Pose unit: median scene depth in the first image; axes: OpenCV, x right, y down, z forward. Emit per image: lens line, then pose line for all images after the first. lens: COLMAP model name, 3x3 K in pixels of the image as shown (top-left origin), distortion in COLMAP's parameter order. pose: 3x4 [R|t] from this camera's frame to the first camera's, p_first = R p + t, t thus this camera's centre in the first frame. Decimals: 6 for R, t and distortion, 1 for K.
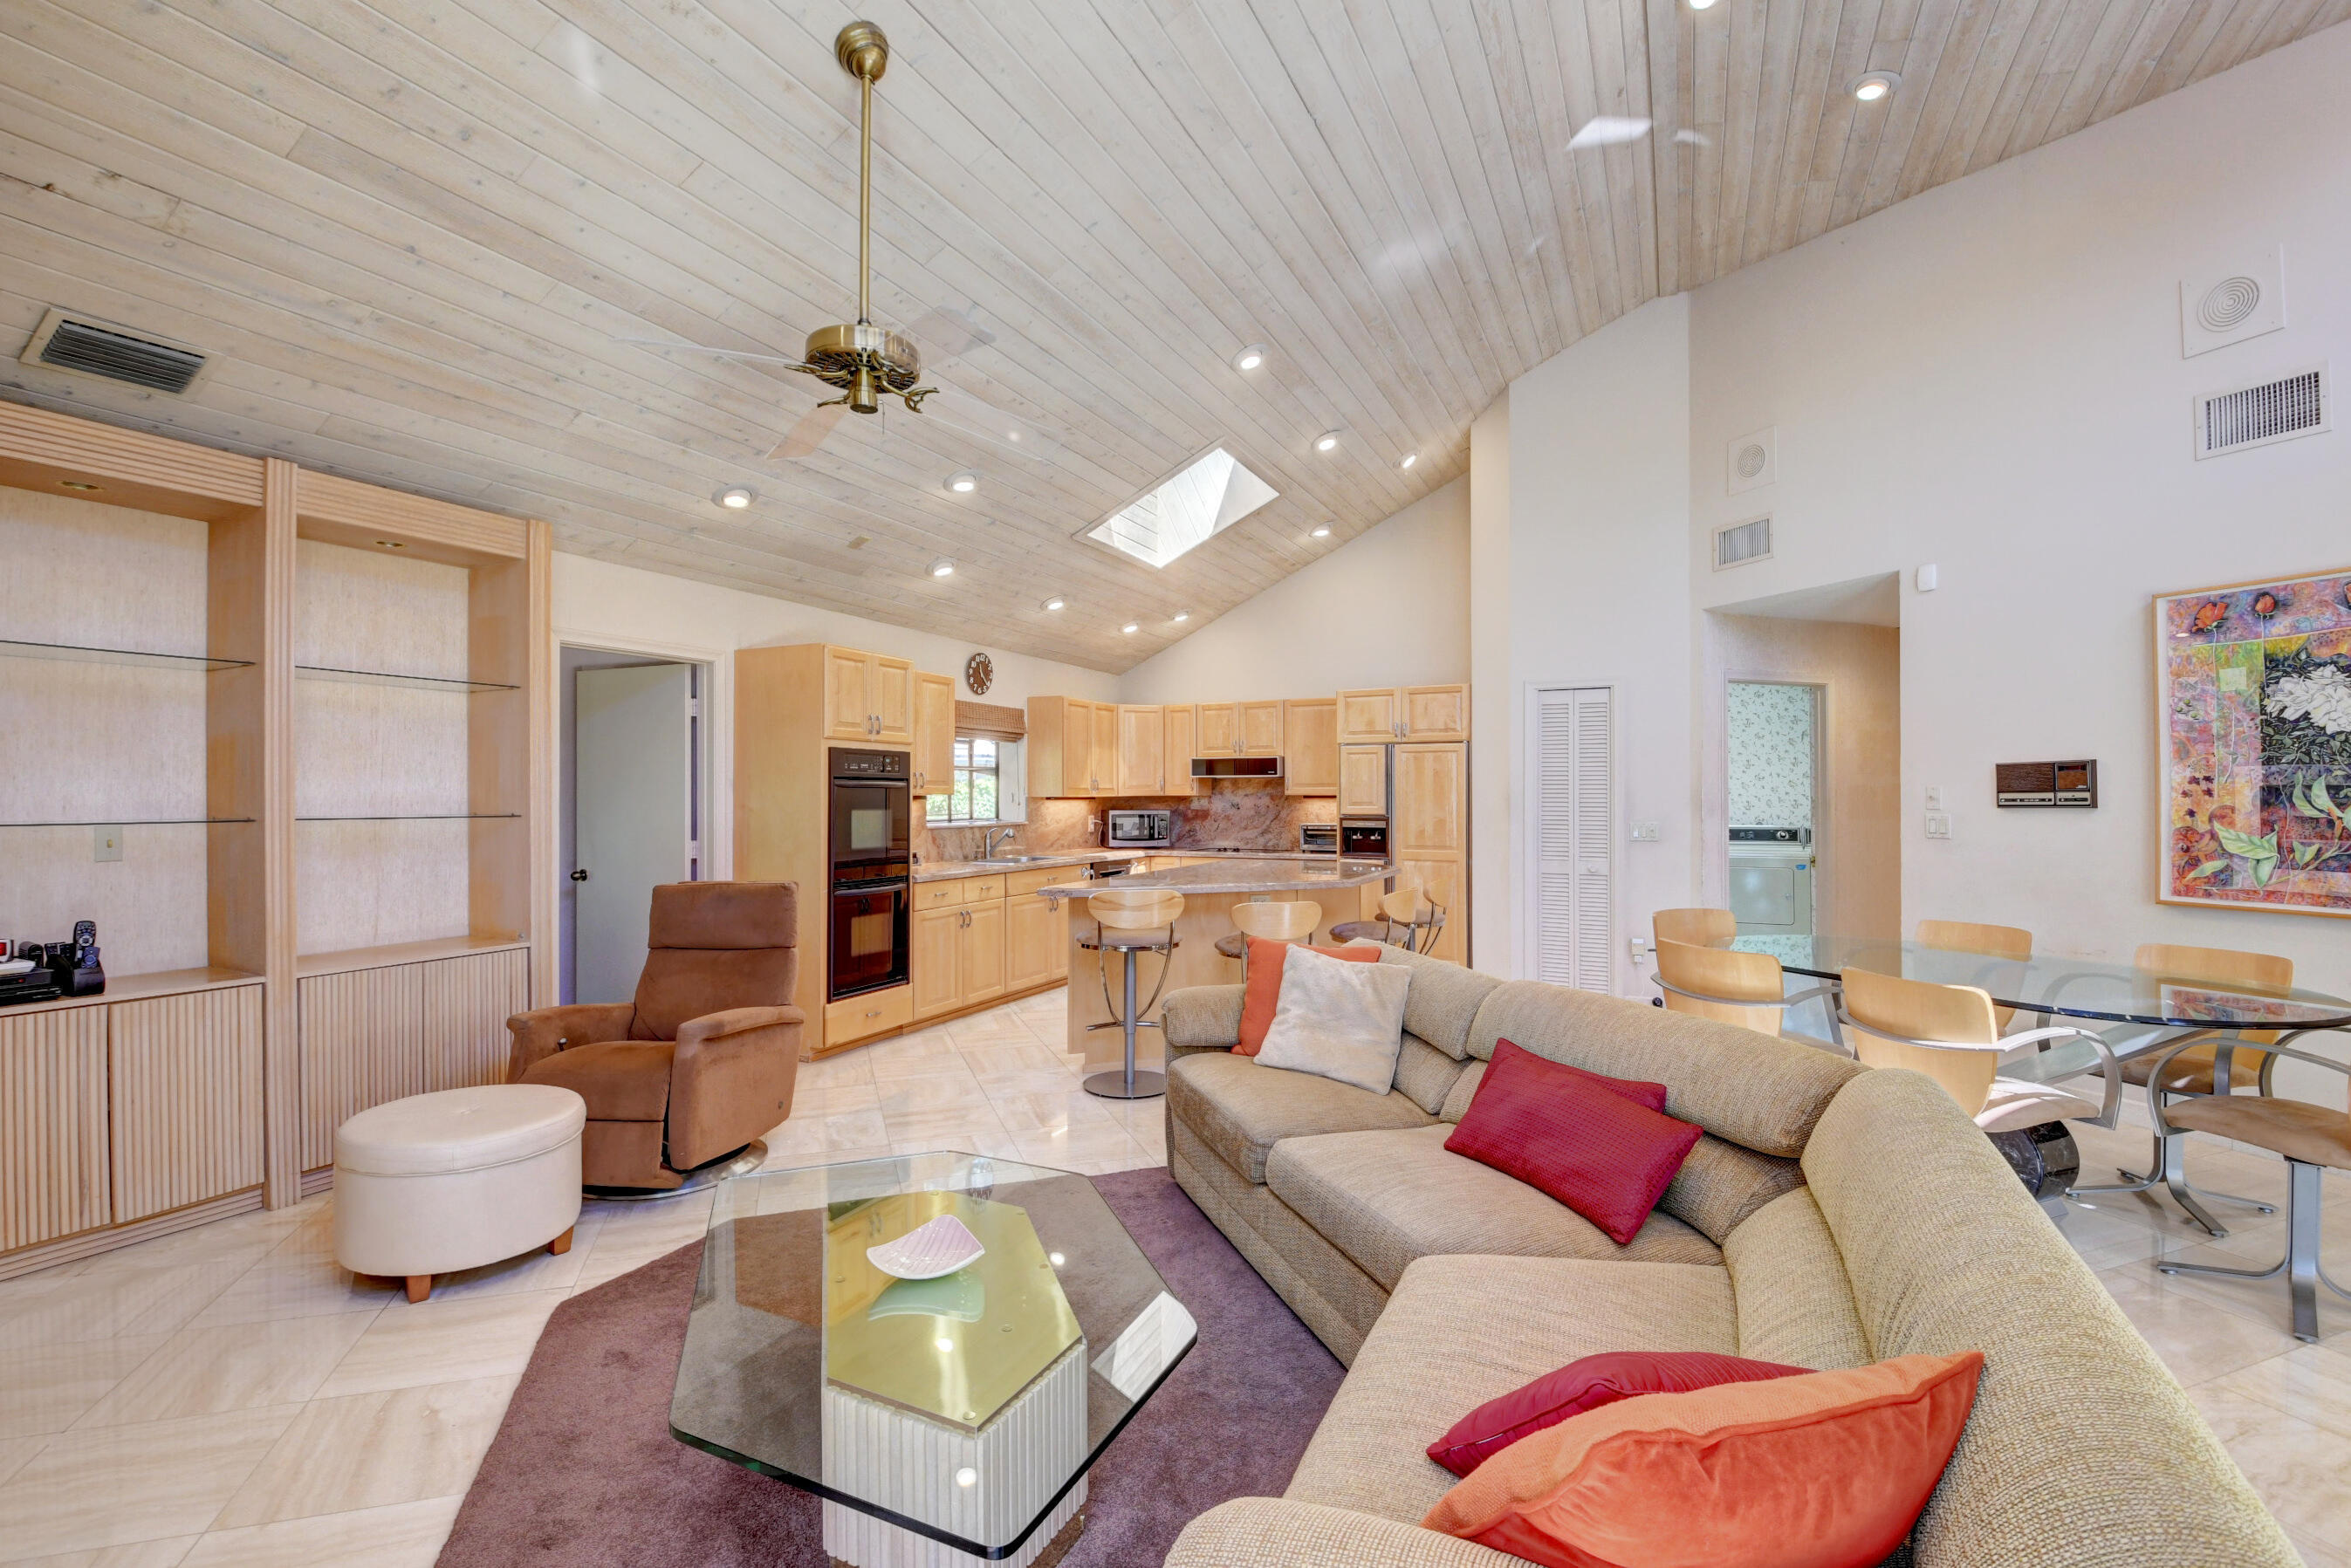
lens RADIAL K [[1024.4, 0, 1170.8], [0, 1024.4, 785.8], [0, 0, 1]] dist [0.014046, -0.025715]
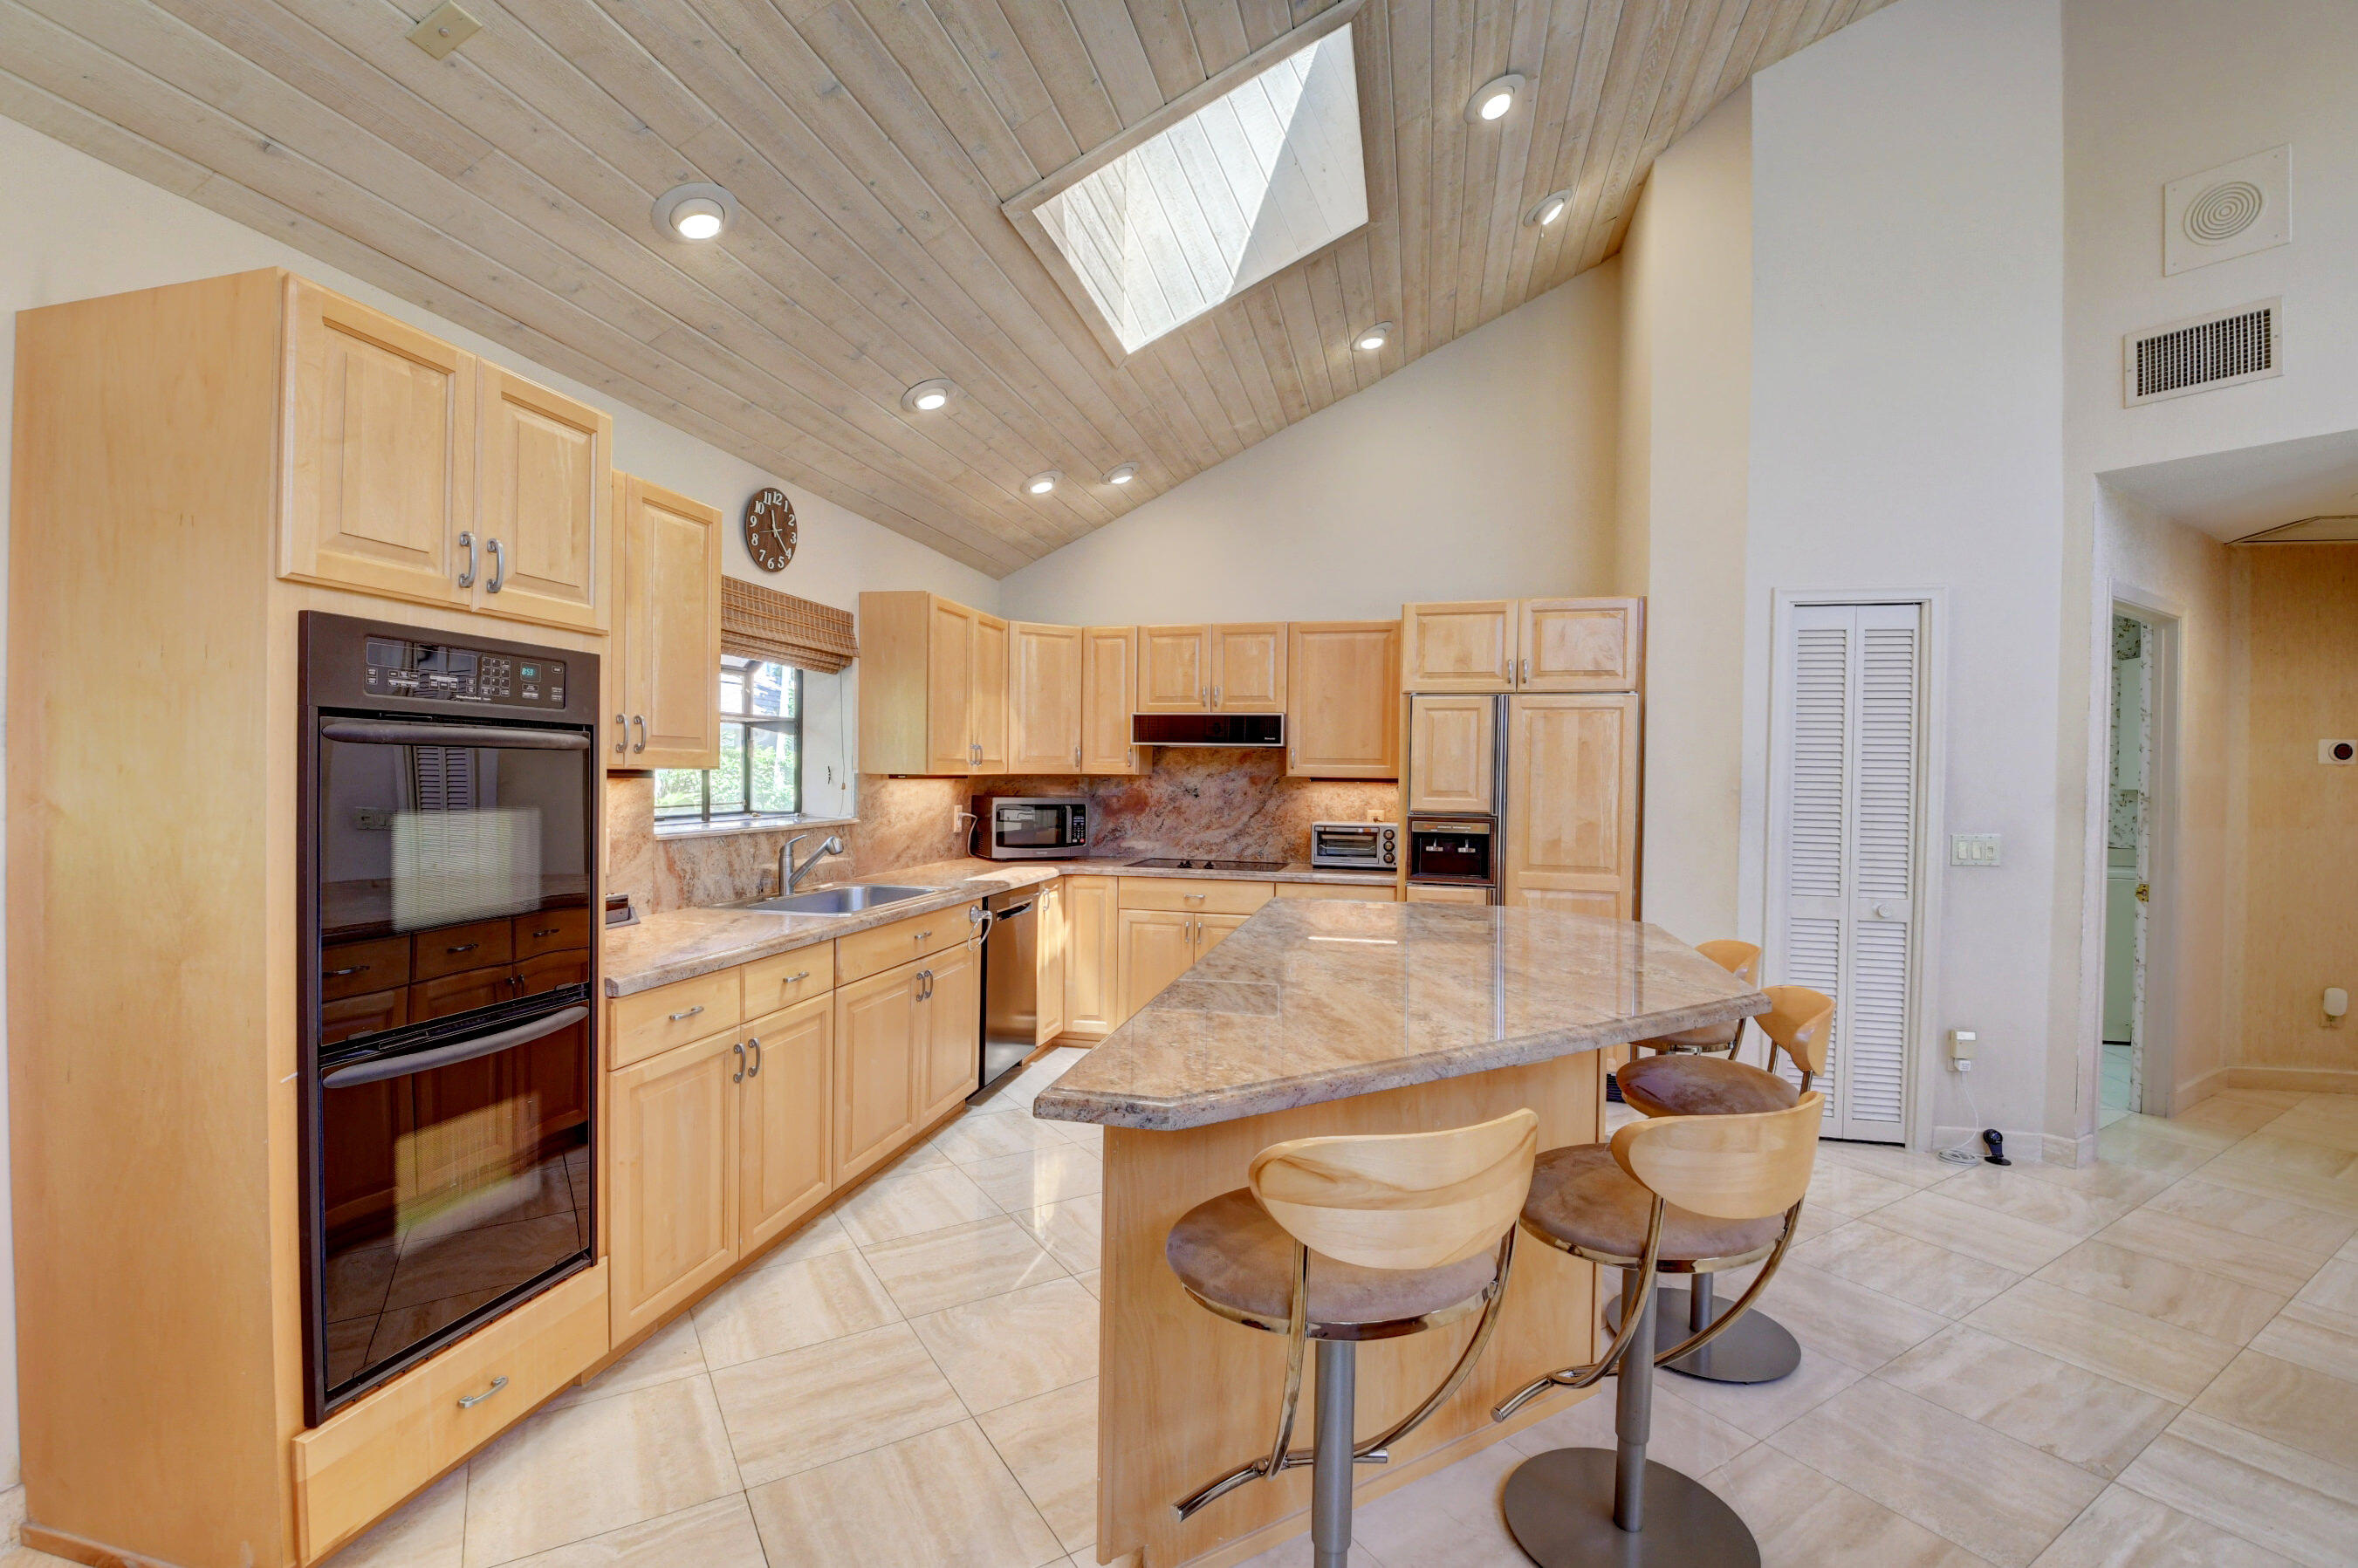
lens RADIAL K [[1027.4, 0, 1174.3], [0, 1027.4, 785.8], [0, 0, 1]] dist [0.014046, -0.025715]
pose [[0.975782, 0.012287, 0.218401, -0.099842], [-0.017458, 0.999611, 0.021762, 0.002710], [-0.218049, -0.025048, 0.975616, 0.448335]]
